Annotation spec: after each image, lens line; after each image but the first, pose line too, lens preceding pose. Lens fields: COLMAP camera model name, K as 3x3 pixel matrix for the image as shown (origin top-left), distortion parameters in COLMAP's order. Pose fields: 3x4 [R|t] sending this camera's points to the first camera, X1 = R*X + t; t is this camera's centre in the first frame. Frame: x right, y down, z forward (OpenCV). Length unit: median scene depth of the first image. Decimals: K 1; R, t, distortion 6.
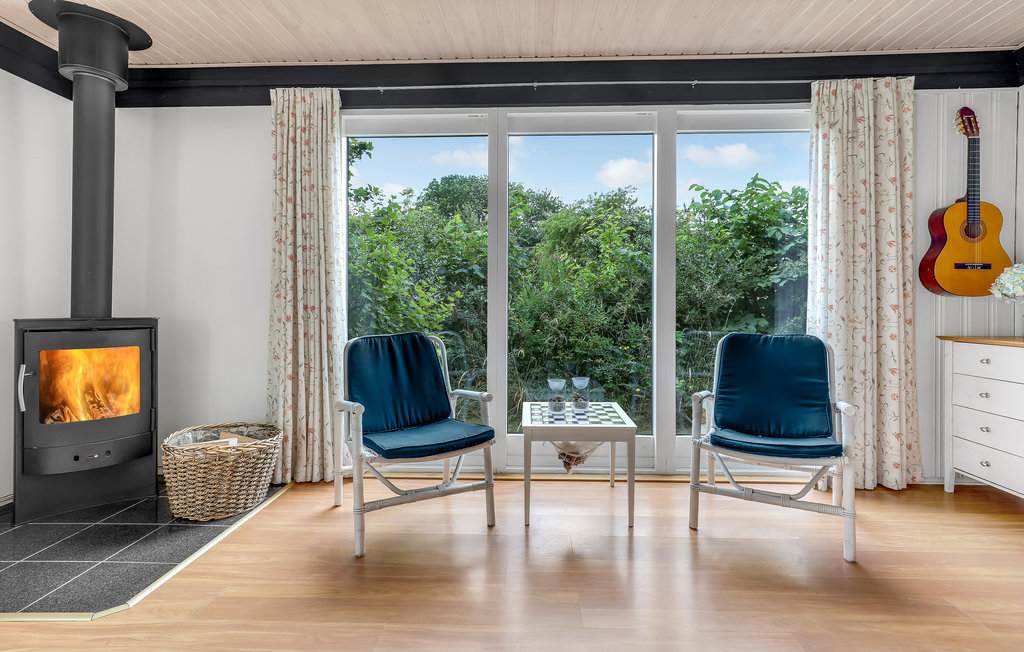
lens RADIAL K [[497.2, 0, 514.7], [0, 497.2, 306.9], [0, 0, 1]] dist [0.000794, 0.000612]
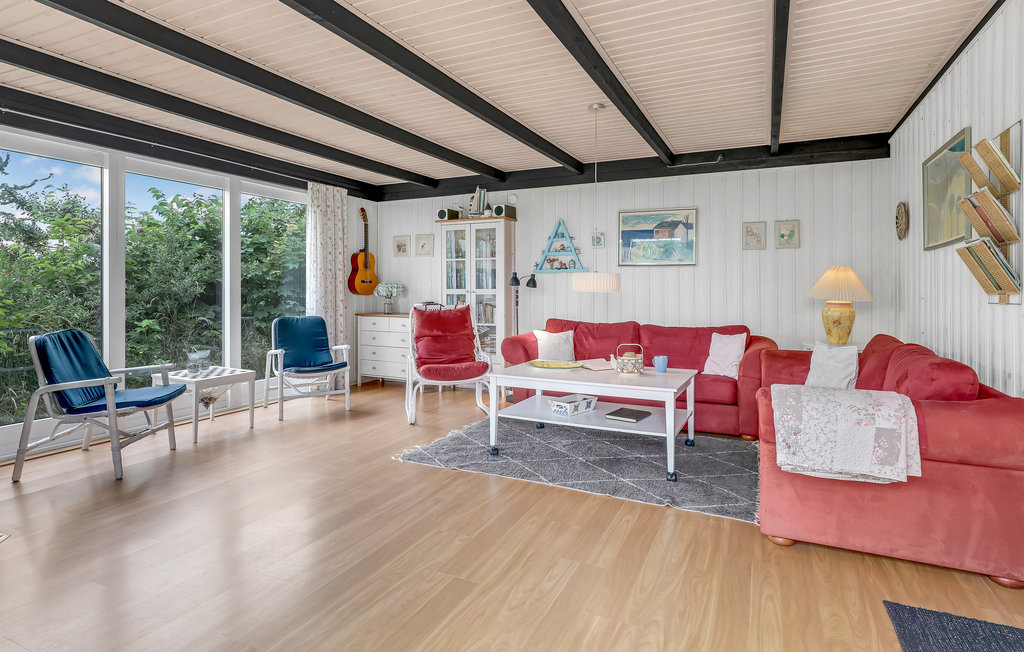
lens RADIAL K [[534.1, 0, 512.0], [0, 534.1, 290.3], [0, 0, 1]] dist [0.000387, 0.000106]
pose [[0.397305, -0.003979, 0.917678, -0.984674], [0.003340, 0.999990, 0.002890, -0.046967], [-0.917681, 0.001917, 0.397314, -0.524065]]
